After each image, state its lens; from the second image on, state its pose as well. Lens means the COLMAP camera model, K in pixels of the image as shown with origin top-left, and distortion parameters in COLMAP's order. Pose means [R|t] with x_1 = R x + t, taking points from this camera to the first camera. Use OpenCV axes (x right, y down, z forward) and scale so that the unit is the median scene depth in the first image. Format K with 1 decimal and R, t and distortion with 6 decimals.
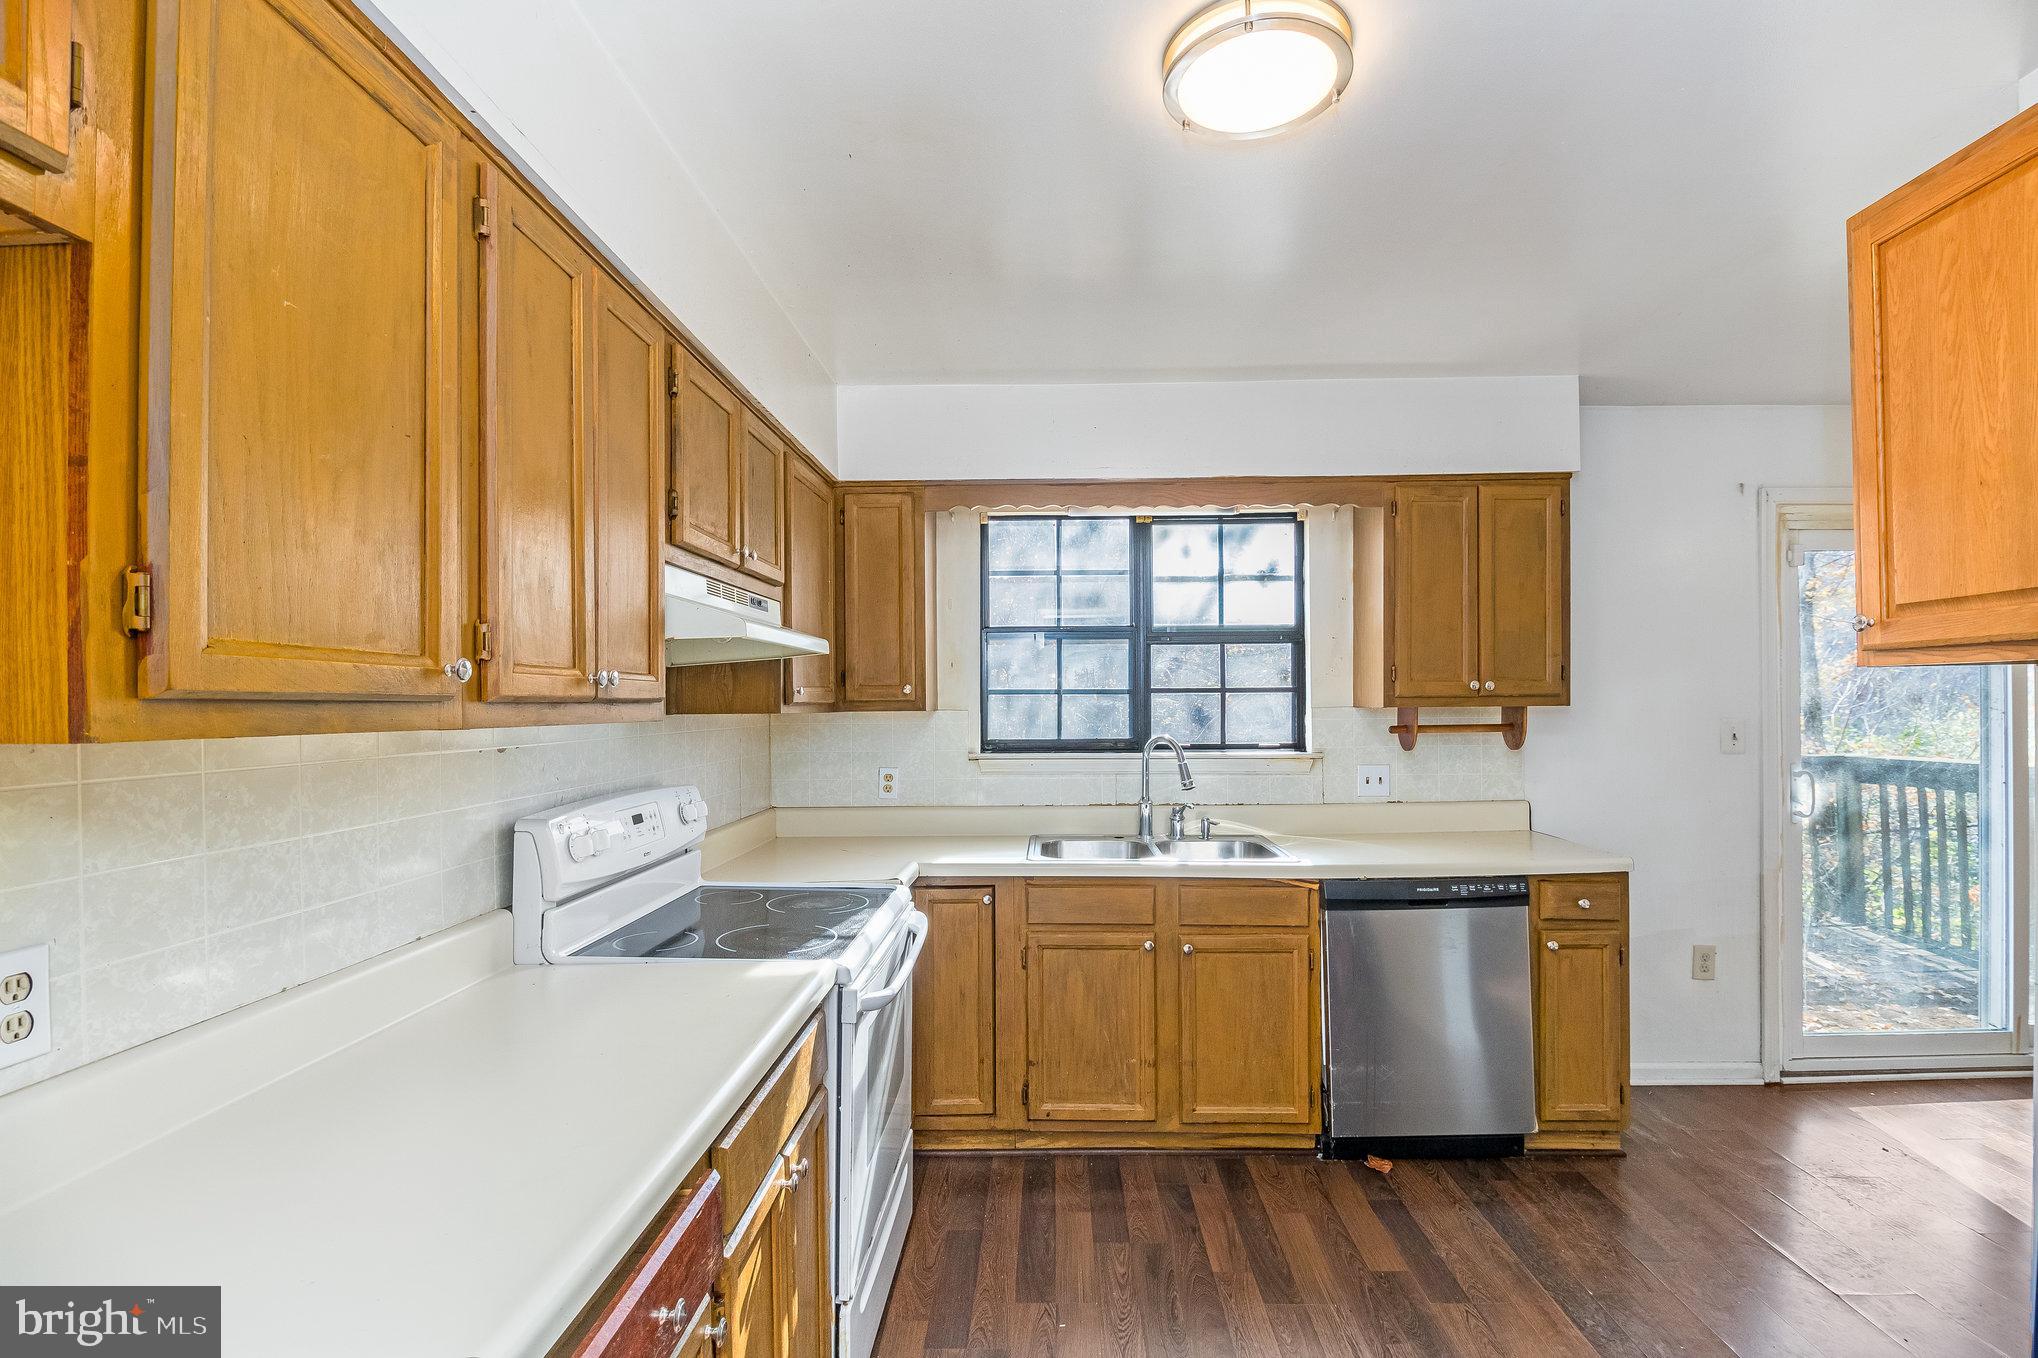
lens RADIAL K [[980.3, 0, 1042.6], [0, 980.3, 727.7], [0, 0, 1]] dist [0.004576, -0.000065]
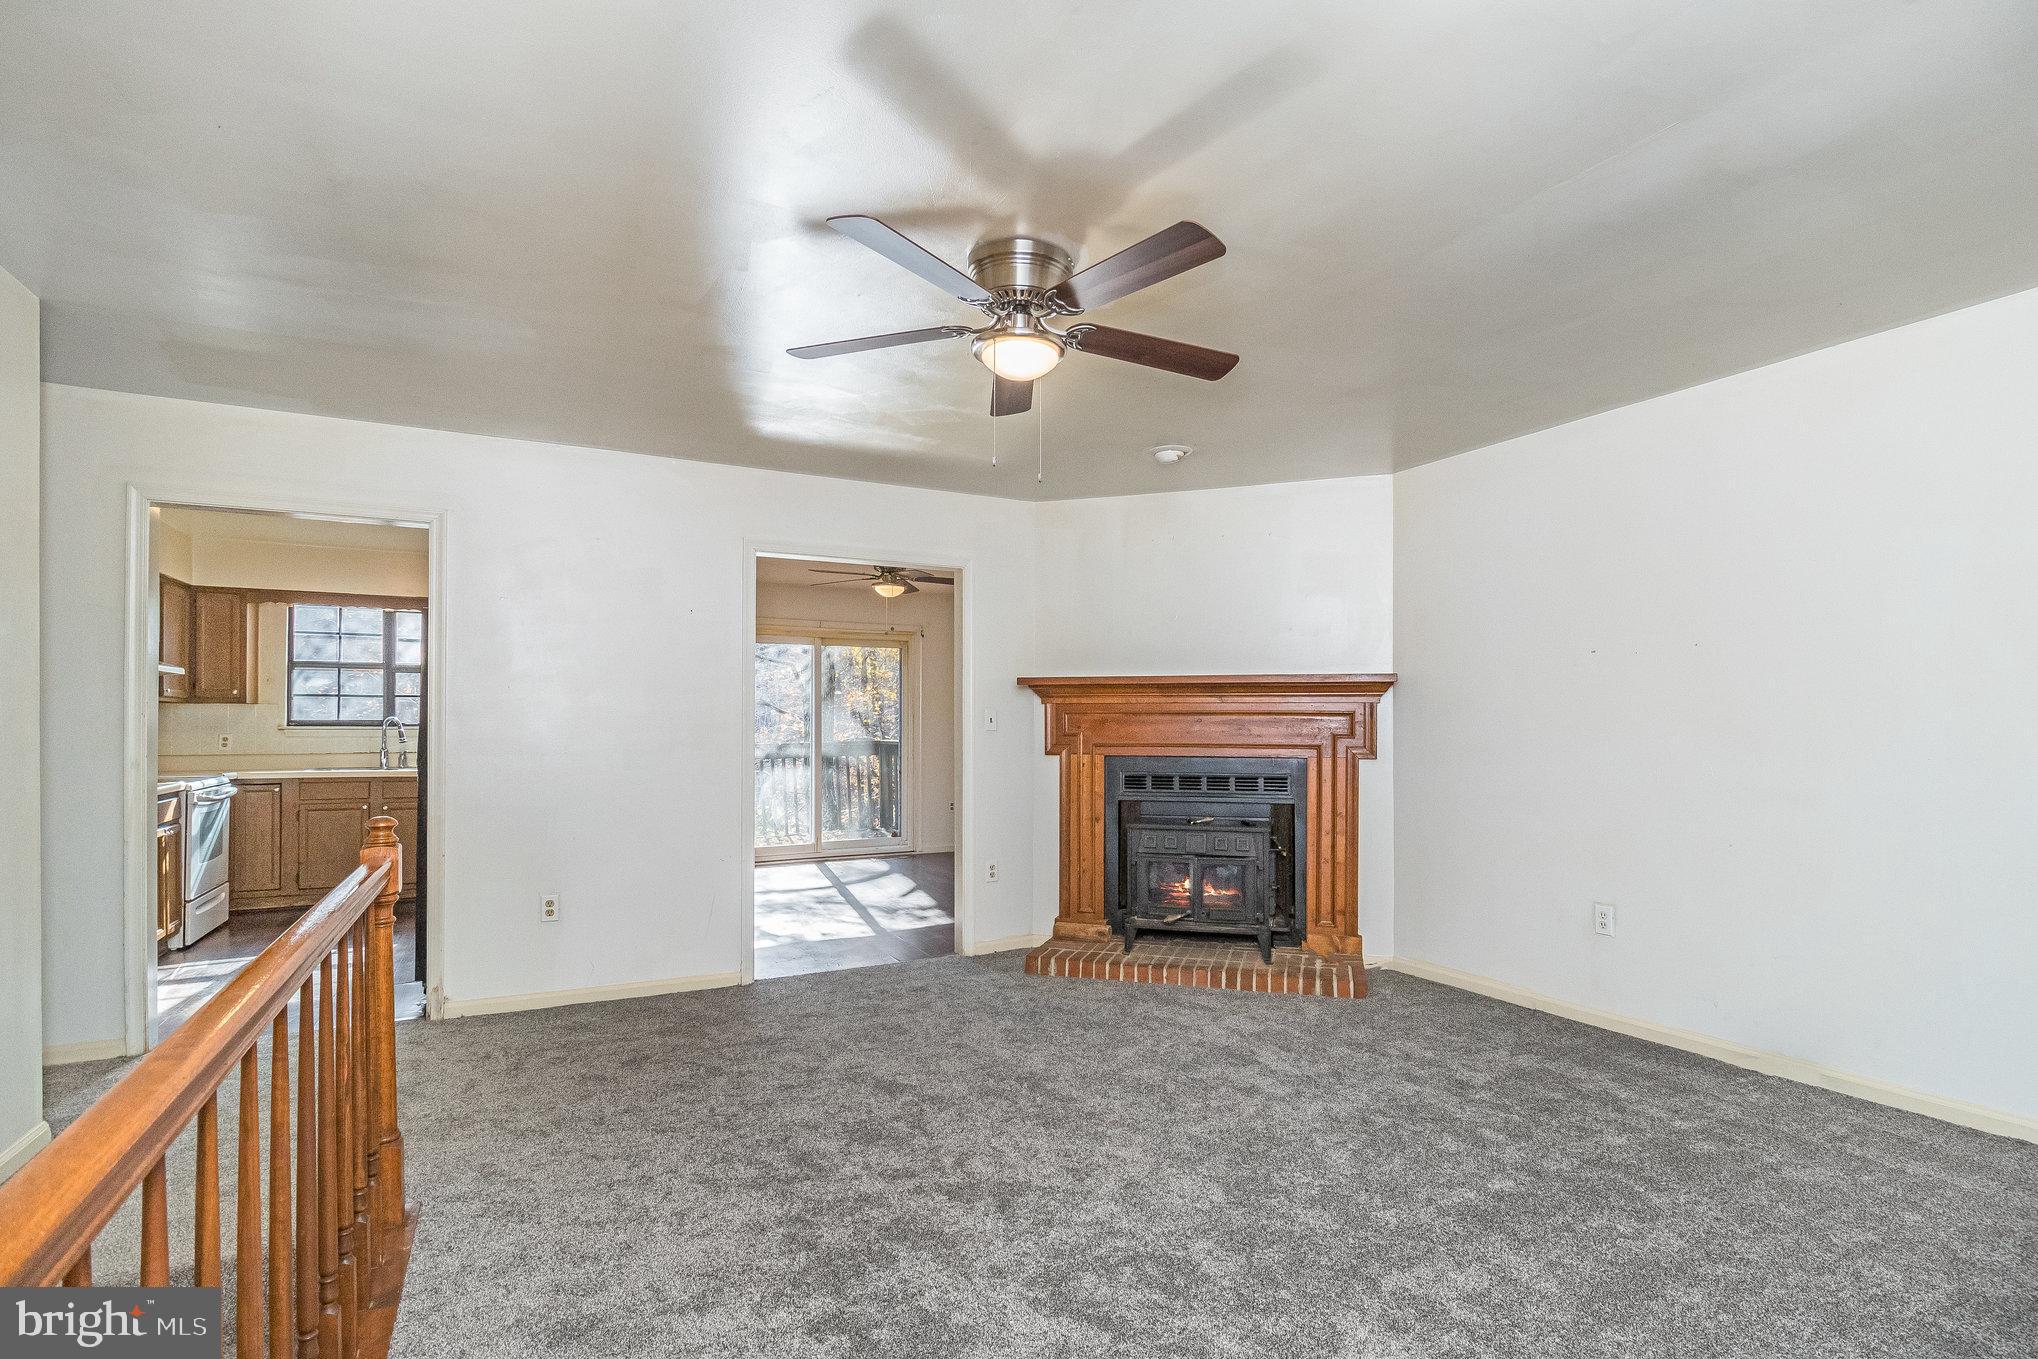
lens RADIAL K [[980.3, 0, 1042.6], [0, 980.3, 728.2], [0, 0, 1]] dist [0.004576, -0.000065]
pose [[0.875838, 0.010131, 0.482498, 0.319392], [-0.004611, 0.999910, -0.012624, 0.049100], [-0.482582, 0.008832, 0.875806, -1.468211]]
